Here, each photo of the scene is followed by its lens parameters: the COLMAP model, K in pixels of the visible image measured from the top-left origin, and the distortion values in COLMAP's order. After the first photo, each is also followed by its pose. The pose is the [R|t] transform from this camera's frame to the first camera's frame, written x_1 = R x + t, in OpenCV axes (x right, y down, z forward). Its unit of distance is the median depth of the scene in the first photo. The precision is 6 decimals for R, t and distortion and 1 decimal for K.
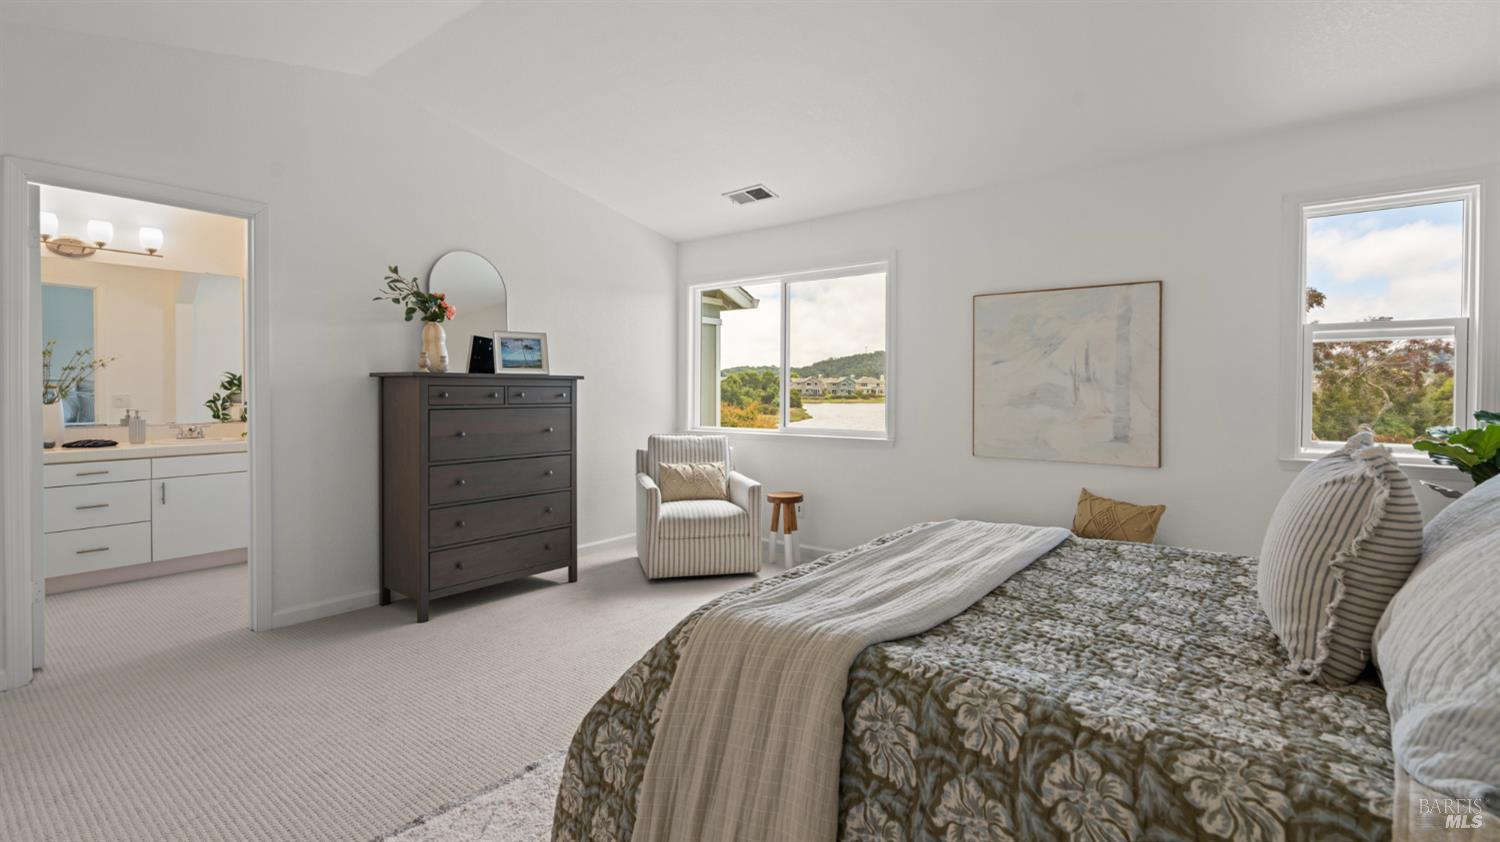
lens RADIAL K [[685.9, 0, 753.4], [0, 685.9, 395.3], [0, 0, 1]] dist [0.000093, 0.001311]
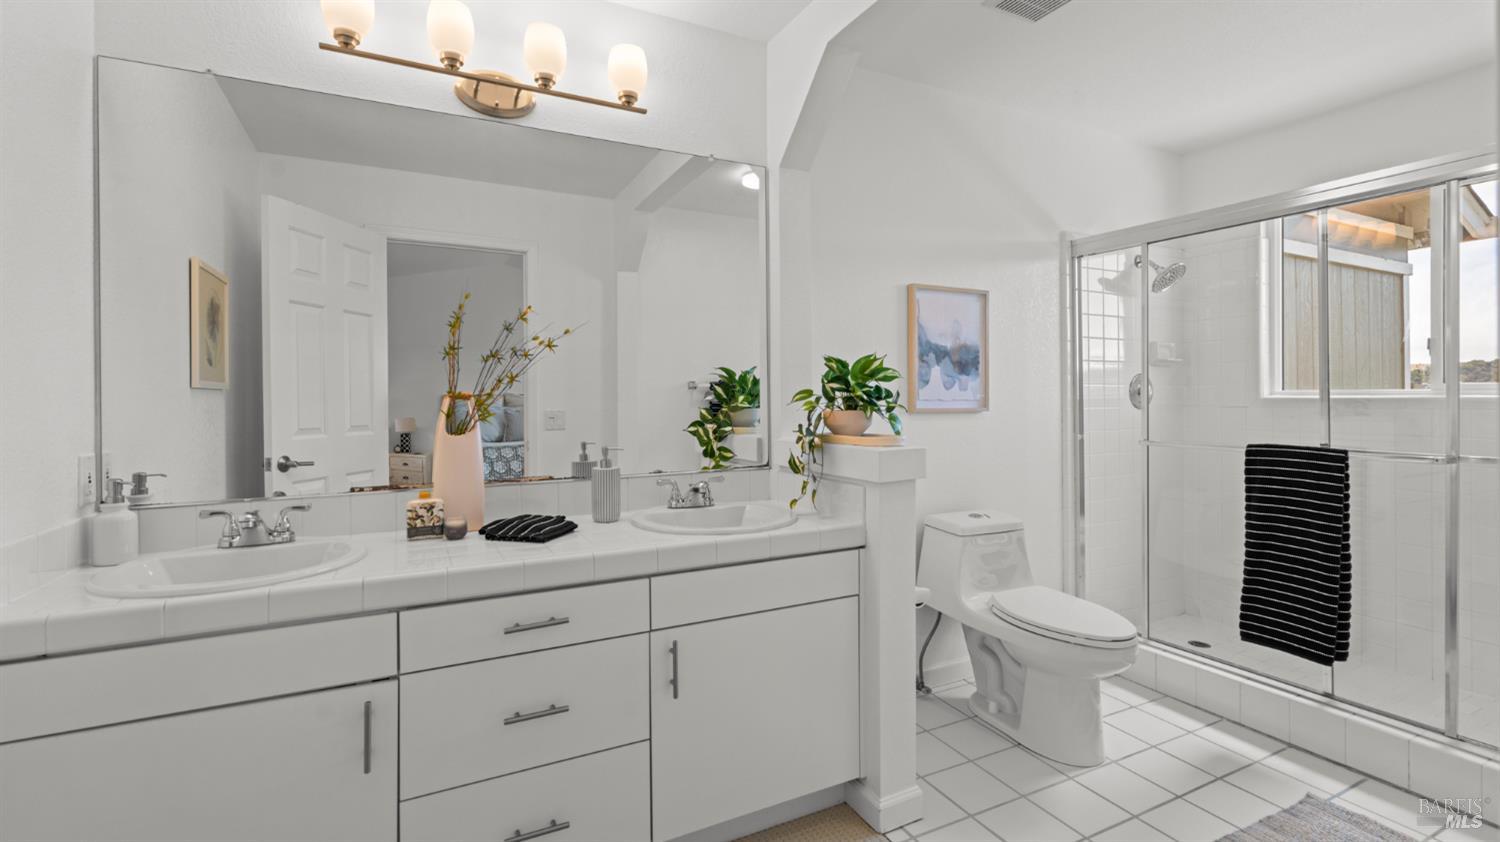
lens RADIAL K [[685.9, 0, 746.7], [0, 685.9, 398.8], [0, 0, 1]] dist [0.000093, 0.001311]
pose [[0.906320, -0.010475, -0.422461, -0.388753], [0.004674, 0.999880, -0.014764, -0.001682], [0.422565, 0.011407, 0.906261, 0.393296]]
